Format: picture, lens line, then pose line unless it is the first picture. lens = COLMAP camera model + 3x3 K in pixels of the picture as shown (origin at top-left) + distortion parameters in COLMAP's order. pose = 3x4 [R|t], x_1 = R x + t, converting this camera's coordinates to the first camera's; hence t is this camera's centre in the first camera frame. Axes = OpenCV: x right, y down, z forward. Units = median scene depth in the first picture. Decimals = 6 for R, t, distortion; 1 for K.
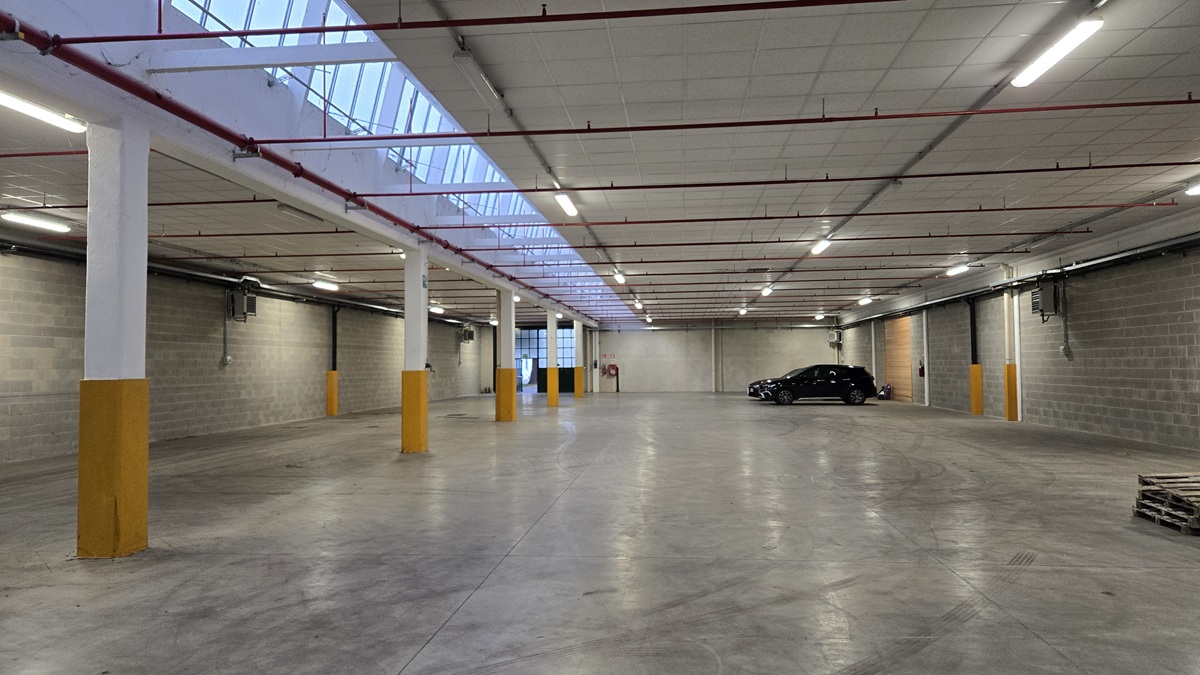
lens RADIAL K [[789.5, 0, 605.8], [0, 789.5, 332.2], [0, 0, 1]] dist [0.071021, -0.042442]
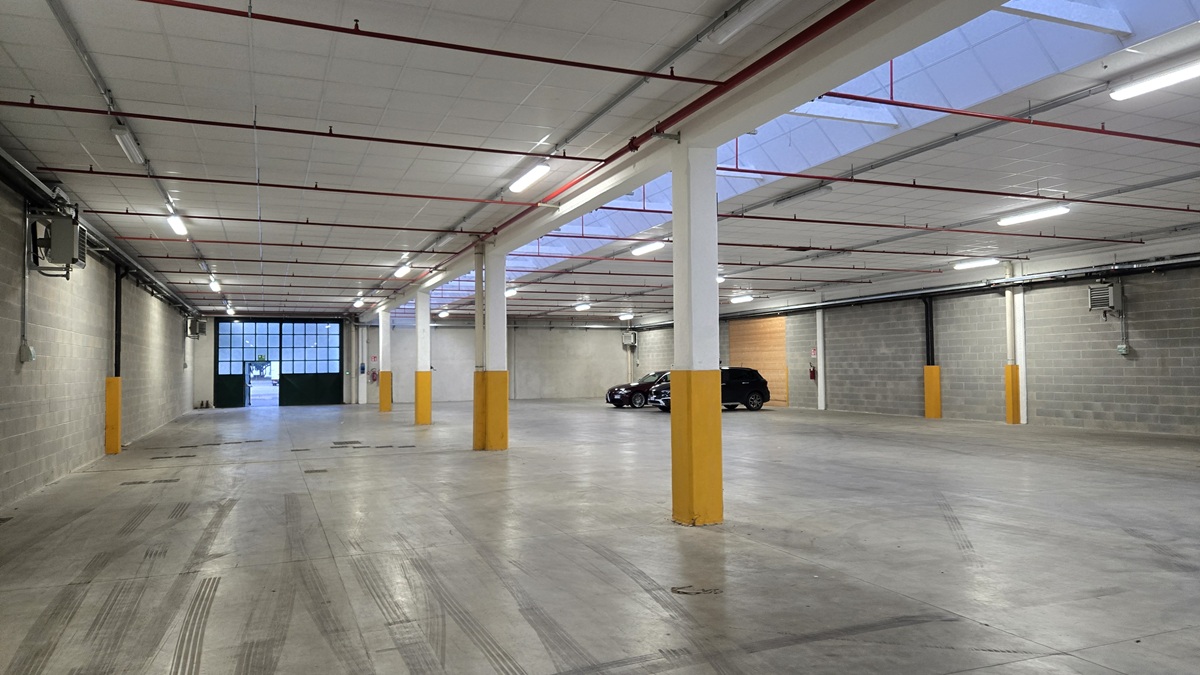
lens RADIAL K [[789.5, 0, 604.5], [0, 789.5, 334.9], [0, 0, 1]] dist [0.071021, -0.042442]
pose [[0.880634, 0.019074, 0.473413, -0.276350], [-0.016825, 0.999818, -0.008984, 0.015339], [-0.473499, -0.000054, 0.880795, 0.279400]]
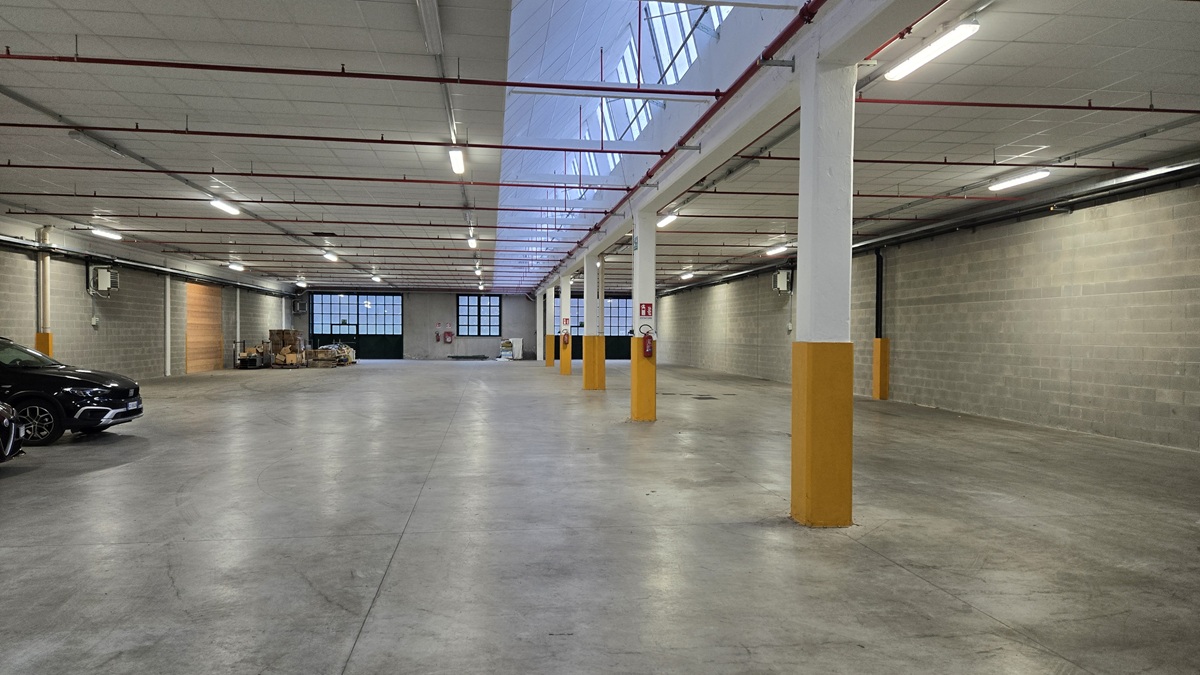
lens RADIAL K [[789.5, 0, 591.1], [0, 789.5, 345.8], [0, 0, 1]] dist [0.071021, -0.042442]
pose [[-0.973128, 0.009035, -0.230087, 0.076496], [0.014481, 0.999653, -0.021990, 0.061439], [0.229808, -0.024731, -0.972922, 1.492994]]
